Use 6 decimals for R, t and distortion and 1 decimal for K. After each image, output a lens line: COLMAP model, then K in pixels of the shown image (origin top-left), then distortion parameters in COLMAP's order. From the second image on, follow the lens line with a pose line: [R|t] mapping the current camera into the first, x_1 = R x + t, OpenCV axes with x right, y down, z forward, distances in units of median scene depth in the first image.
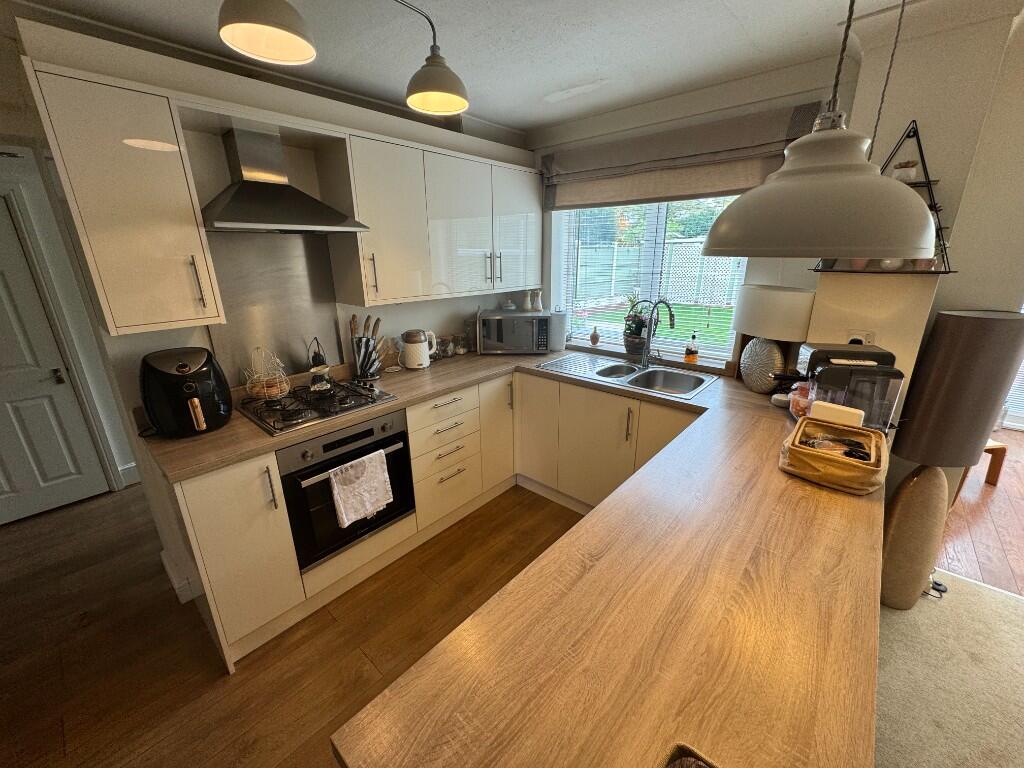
lens RADIAL K [[410.0, 0, 509.8], [0, 410.0, 385.2], [0, 0, 1]] dist [-0.000408, -0.000054]
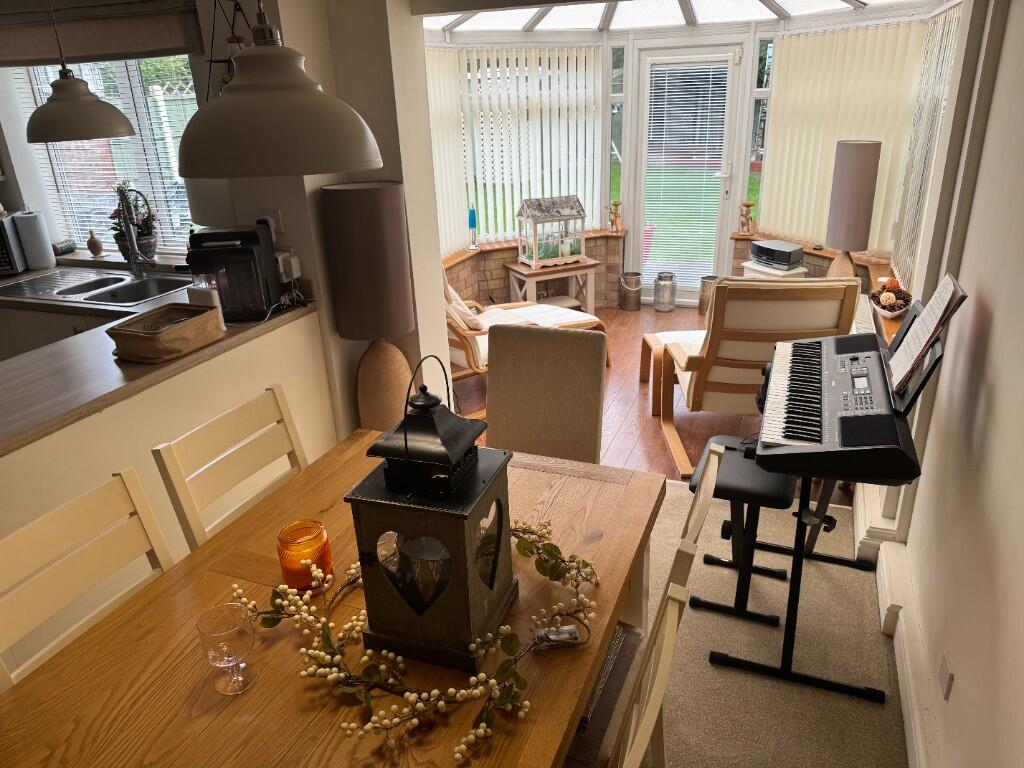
lens RADIAL K [[725.6, 0, 512.0], [0, 725.6, 384.5], [0, 0, 1]] dist [-0.002724, 0.001921]
pose [[0.940144, -0.151133, 0.305432, 0.754018], [0.132114, 0.987826, 0.082136, 0.189488], [-0.314127, -0.036868, 0.948665, -0.730004]]
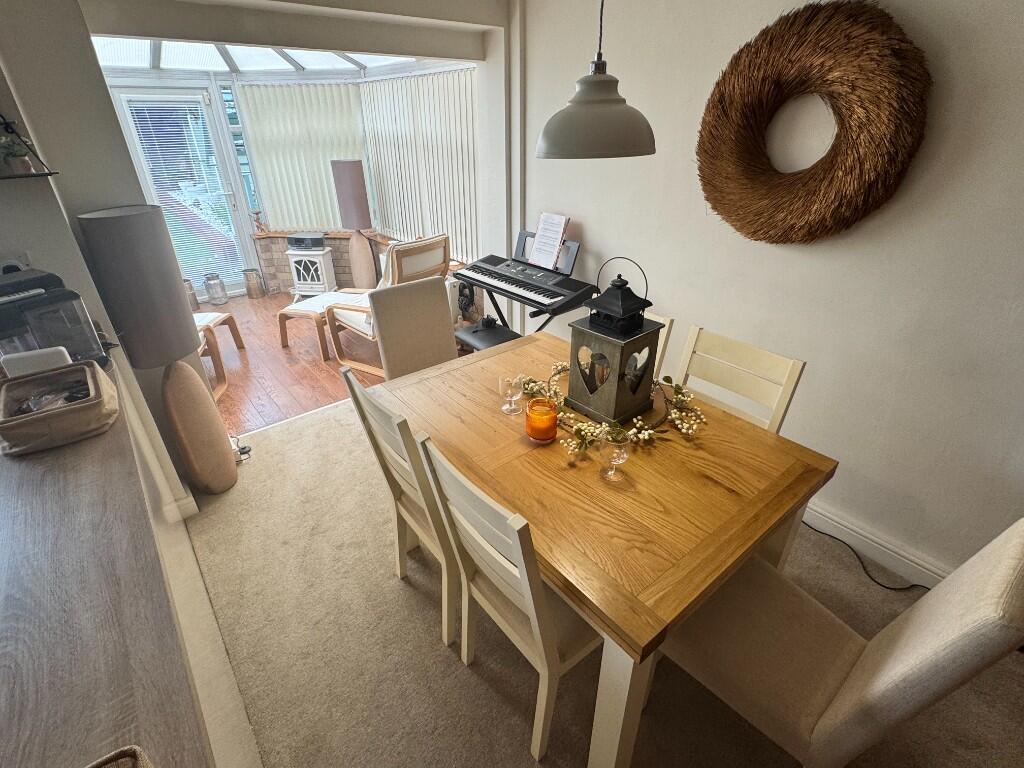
lens RADIAL K [[491.2, 0, 508.2], [0, 491.2, 384.9], [0, 0, 1]] dist [-0.000078, 0.000008]
pose [[0.162574, -0.464366, 0.870594, 0.045340], [0.308839, 0.861945, 0.402081, 0.004123], [-0.937117, 0.203505, 0.283545, -0.142587]]
